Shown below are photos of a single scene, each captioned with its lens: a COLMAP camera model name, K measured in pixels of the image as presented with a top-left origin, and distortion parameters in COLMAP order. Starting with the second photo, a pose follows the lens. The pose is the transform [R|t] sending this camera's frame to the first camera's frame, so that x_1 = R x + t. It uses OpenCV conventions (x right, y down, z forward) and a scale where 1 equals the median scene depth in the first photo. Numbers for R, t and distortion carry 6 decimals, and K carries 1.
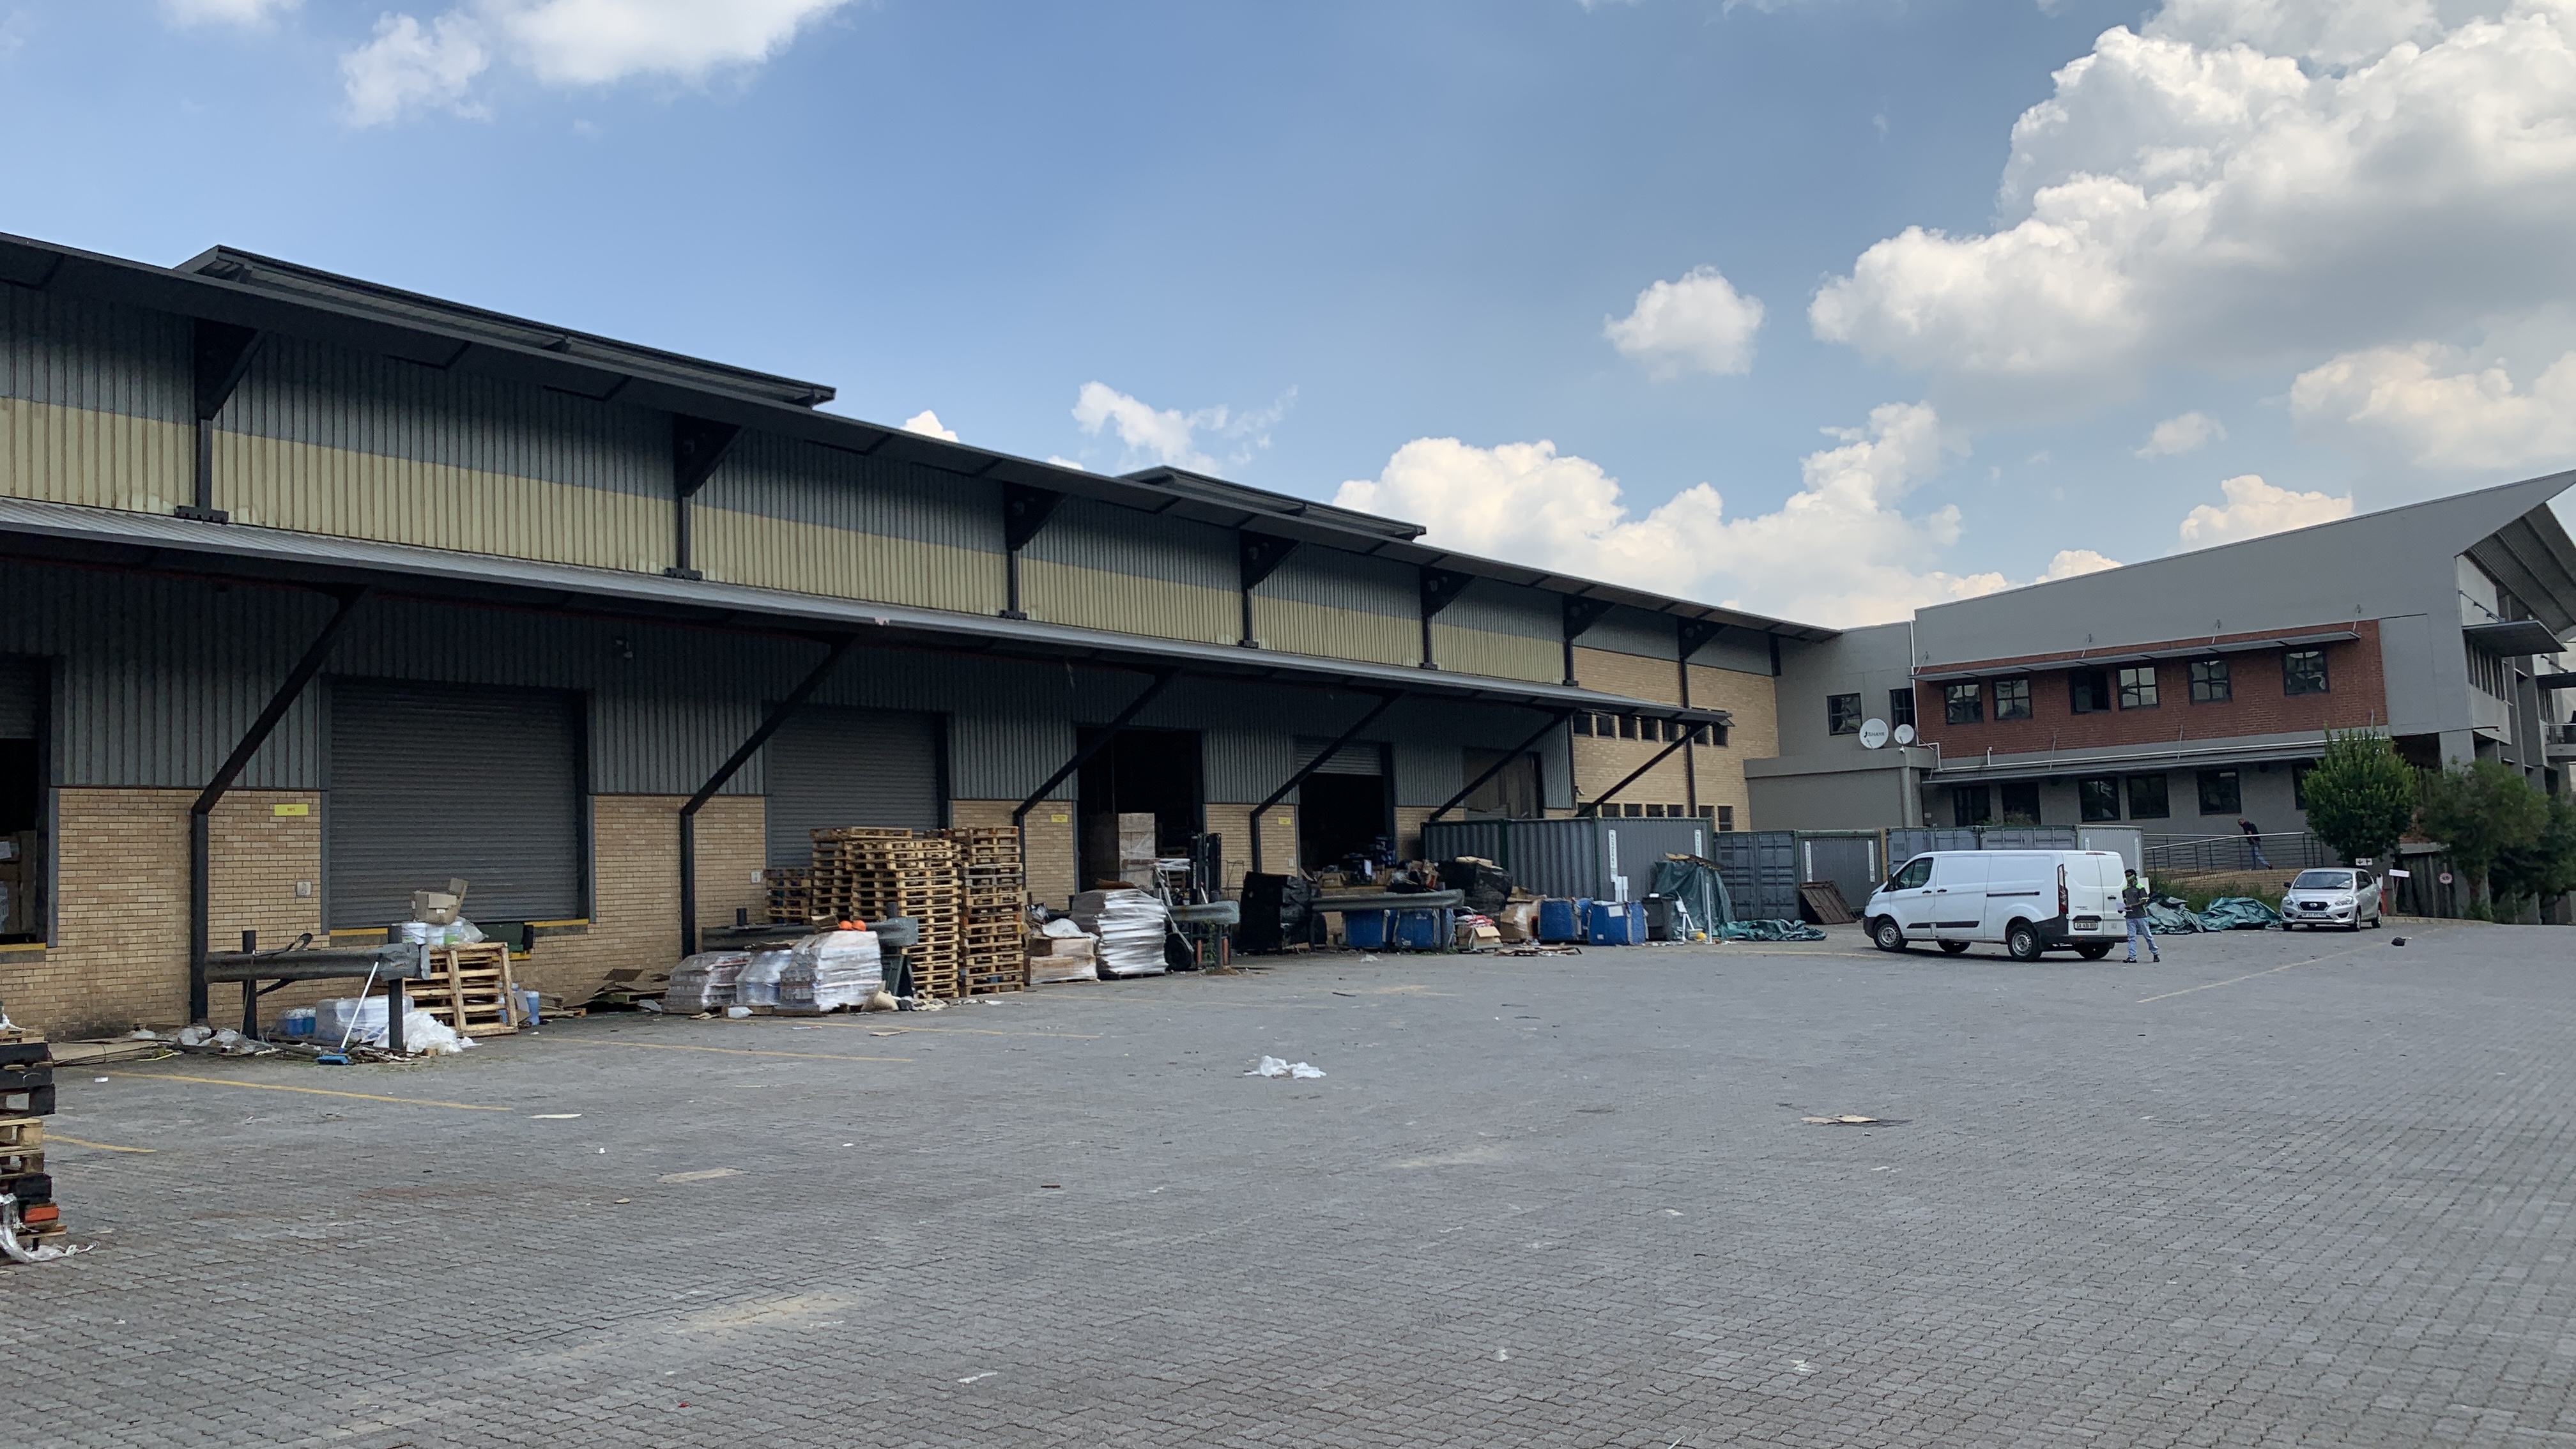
lens RADIAL K [[1967.3, 0, 1231.2], [0, 1967.3, 717.1], [0, 0, 1]] dist [0.086307, -0.144340]
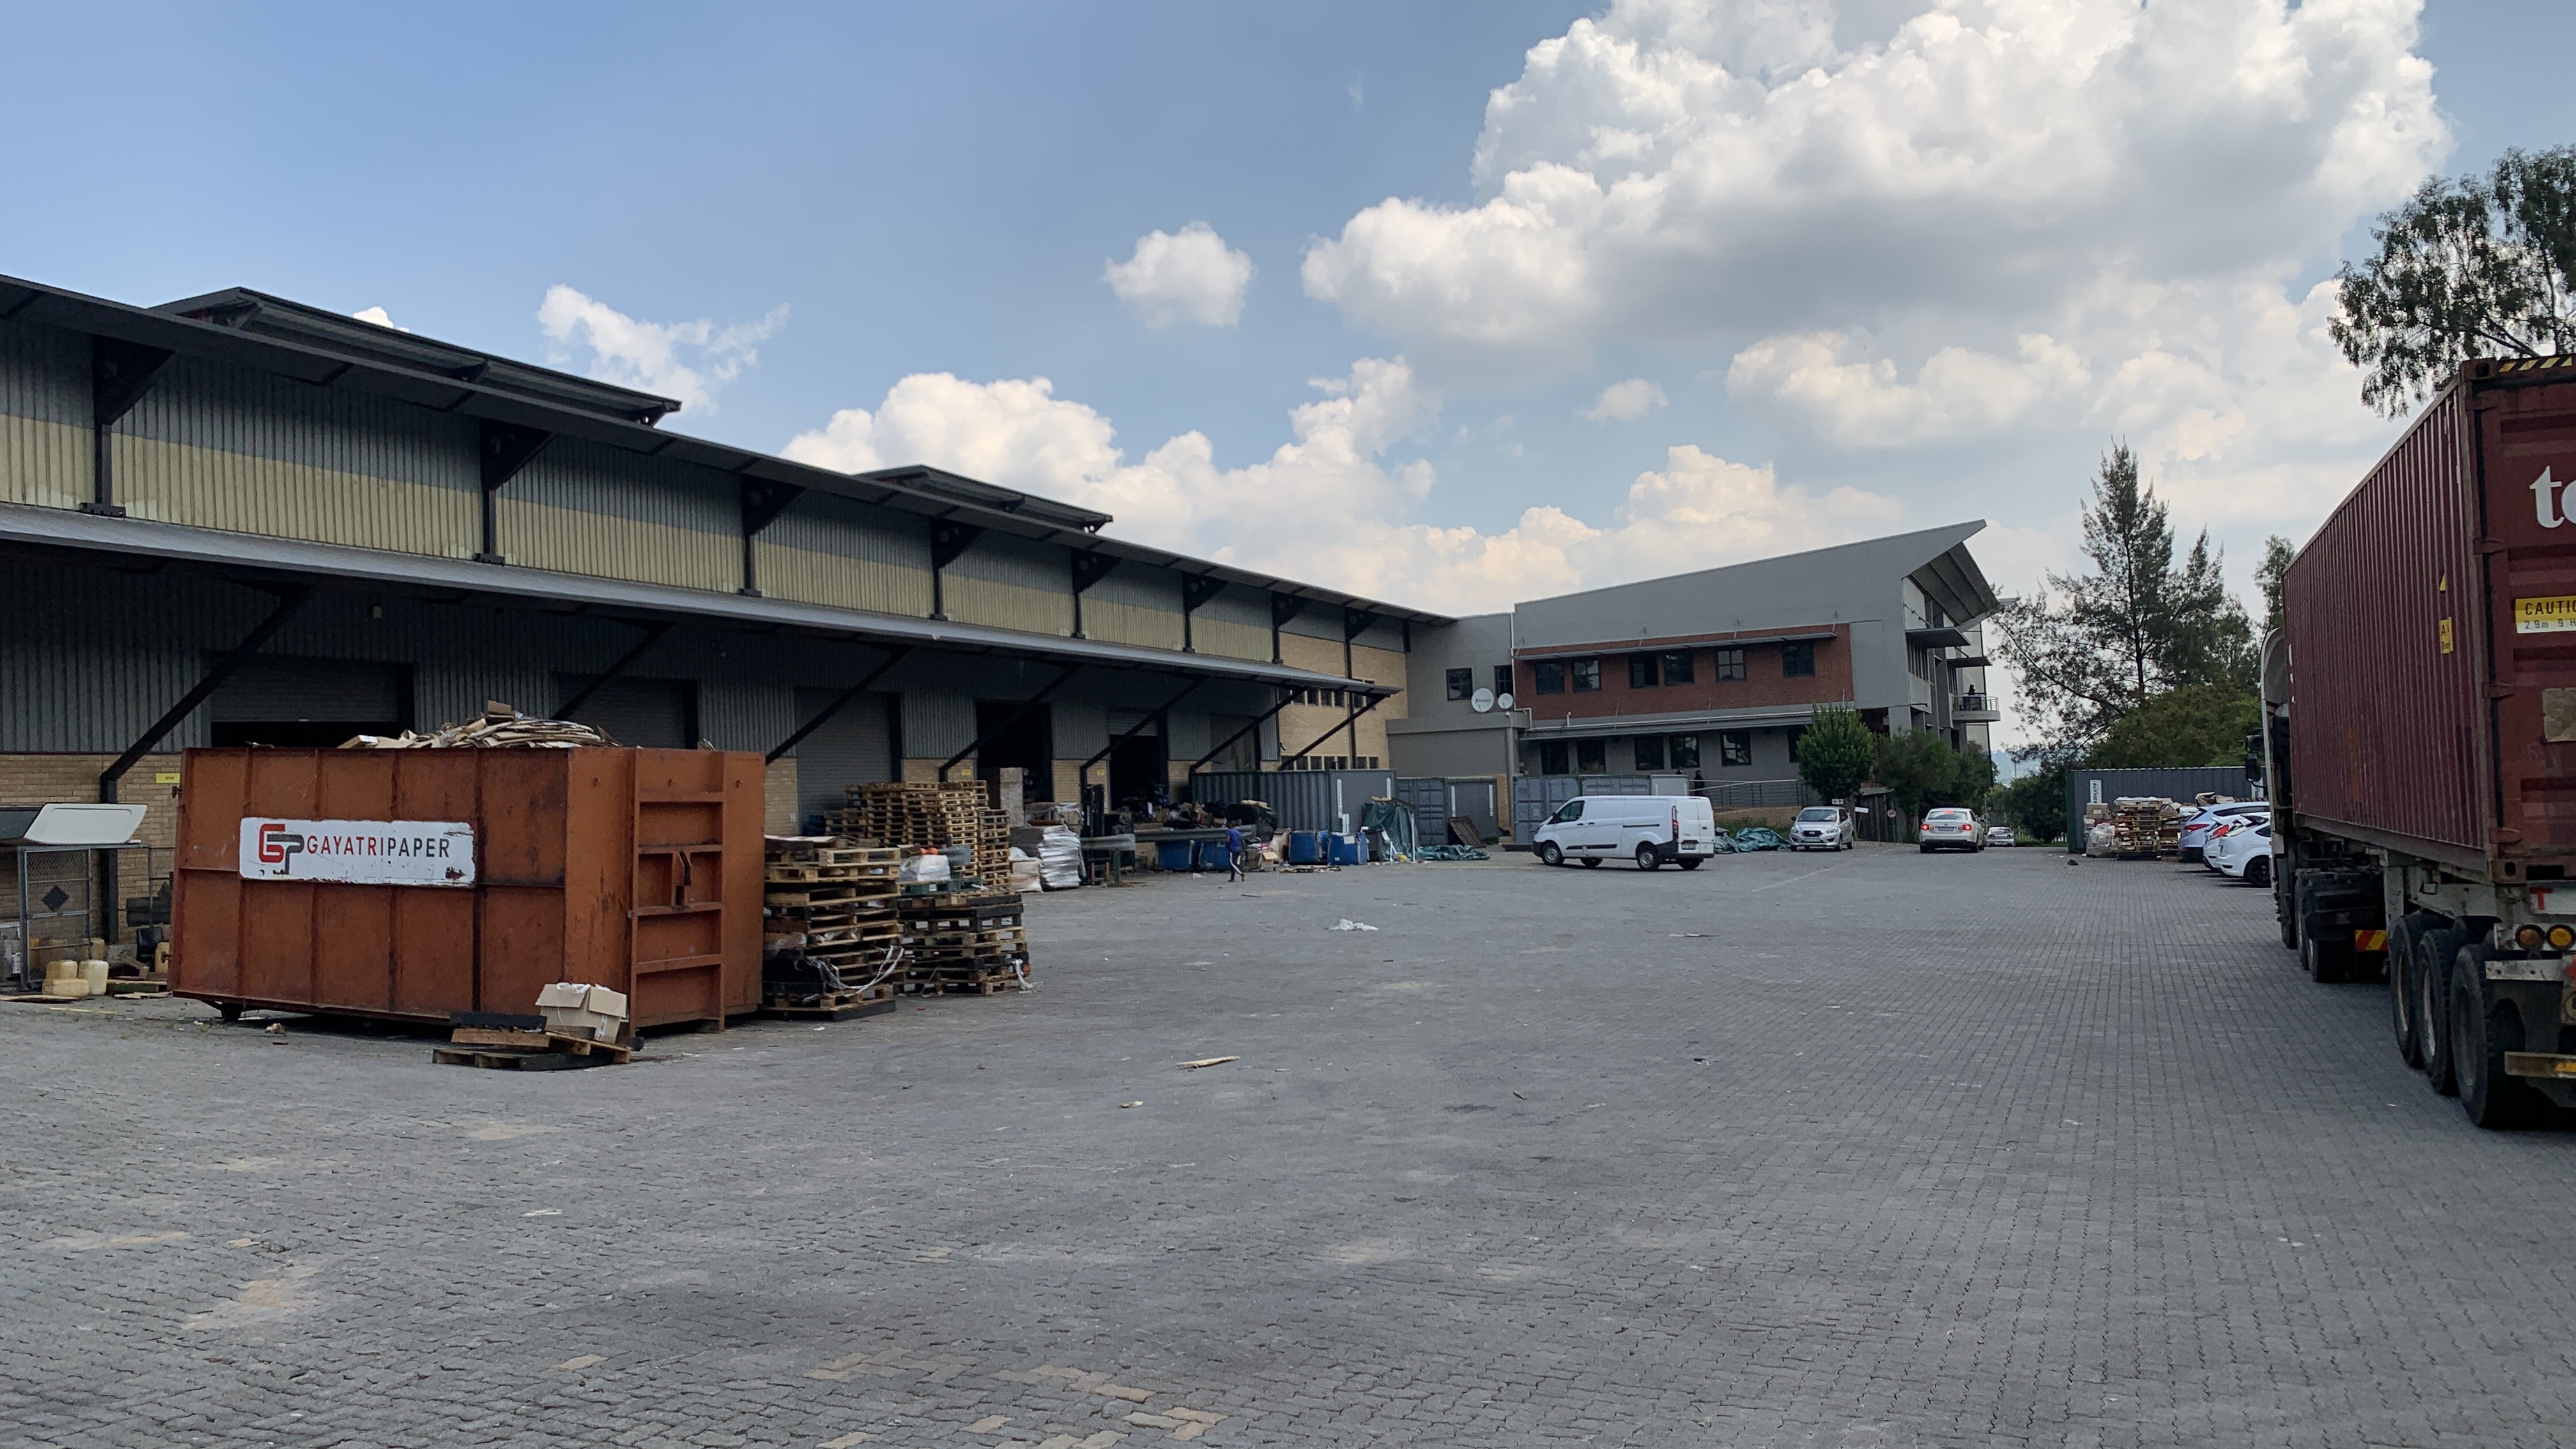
lens RADIAL K [[2106.8, 0, 1113.8], [0, 2106.8, 716.4], [0, 0, 1]] dist [0.001671, -0.059700]
pose [[0.977046, 0.008203, 0.212871, -0.337705], [-0.015691, 0.999315, 0.033510, -0.039769], [-0.212450, -0.036081, 0.976506, -0.456432]]
